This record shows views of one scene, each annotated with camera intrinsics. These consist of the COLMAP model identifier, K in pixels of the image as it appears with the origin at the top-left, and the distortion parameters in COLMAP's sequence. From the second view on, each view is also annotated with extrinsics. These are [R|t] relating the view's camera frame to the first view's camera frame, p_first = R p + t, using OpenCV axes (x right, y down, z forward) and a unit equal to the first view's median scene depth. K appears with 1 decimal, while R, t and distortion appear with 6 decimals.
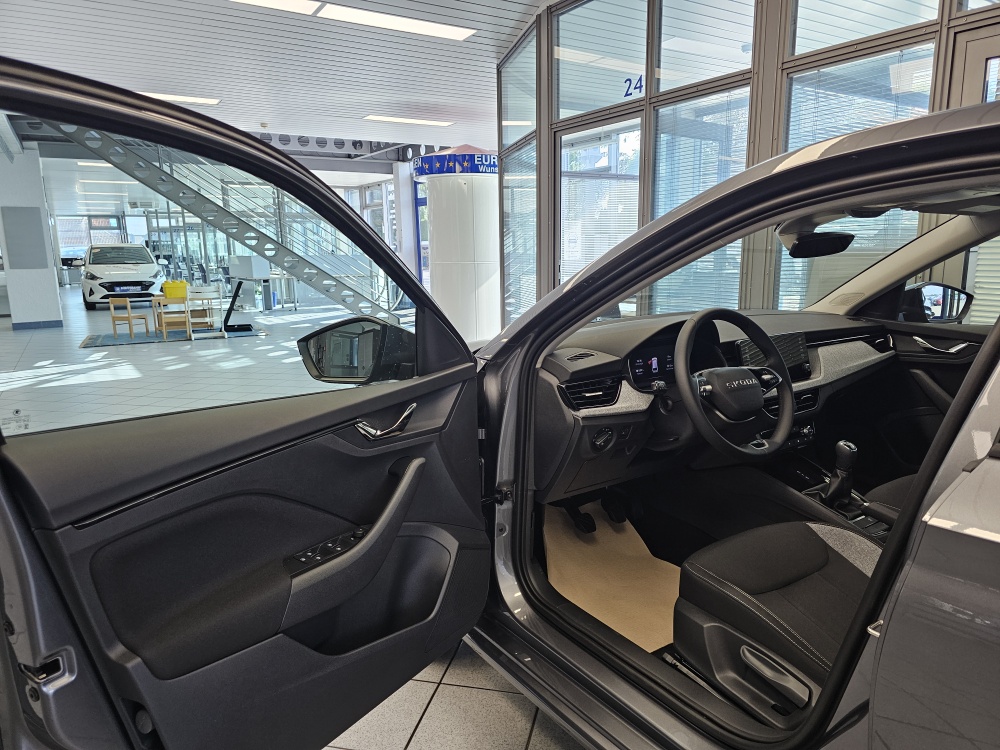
lens RADIAL K [[692.3, 0, 504.2], [0, 692.3, 378.9], [0, 0, 1]] dist [0.019128, -0.003758]
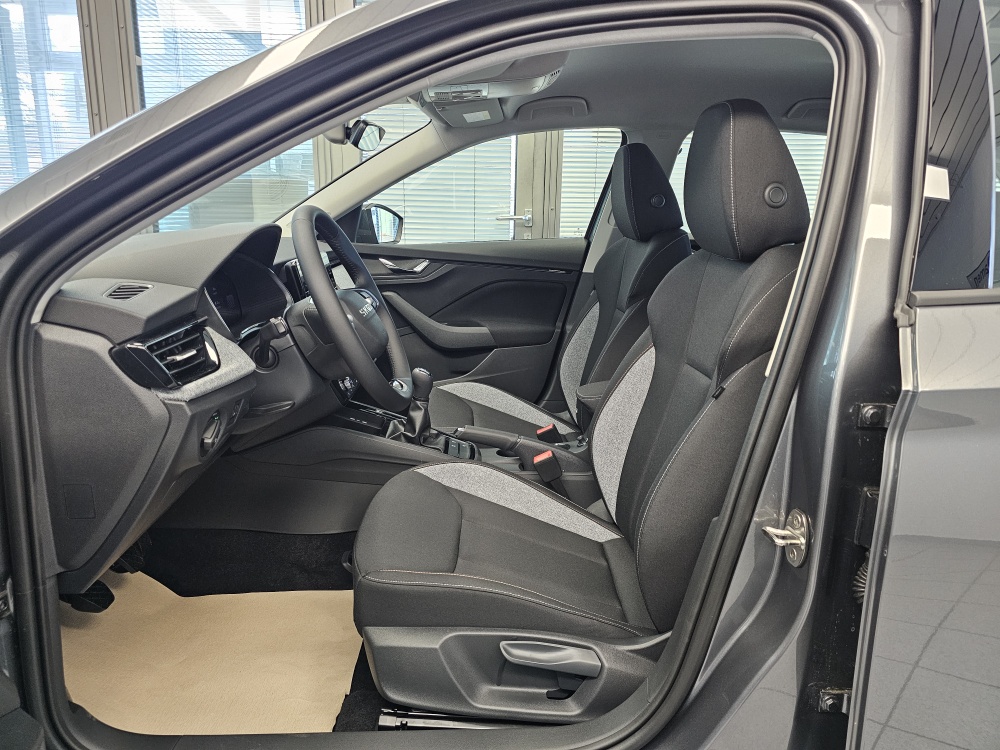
lens RADIAL K [[670.2, 0, 499.9], [0, 670.2, 373.8], [0, 0, 1]] dist [0.064728, 0.000027]
pose [[0.547191, -0.185188, 0.816265, -0.167423], [0.145793, 0.981397, 0.124918, 0.005304], [-0.824213, 0.050651, 0.564010, 0.478313]]
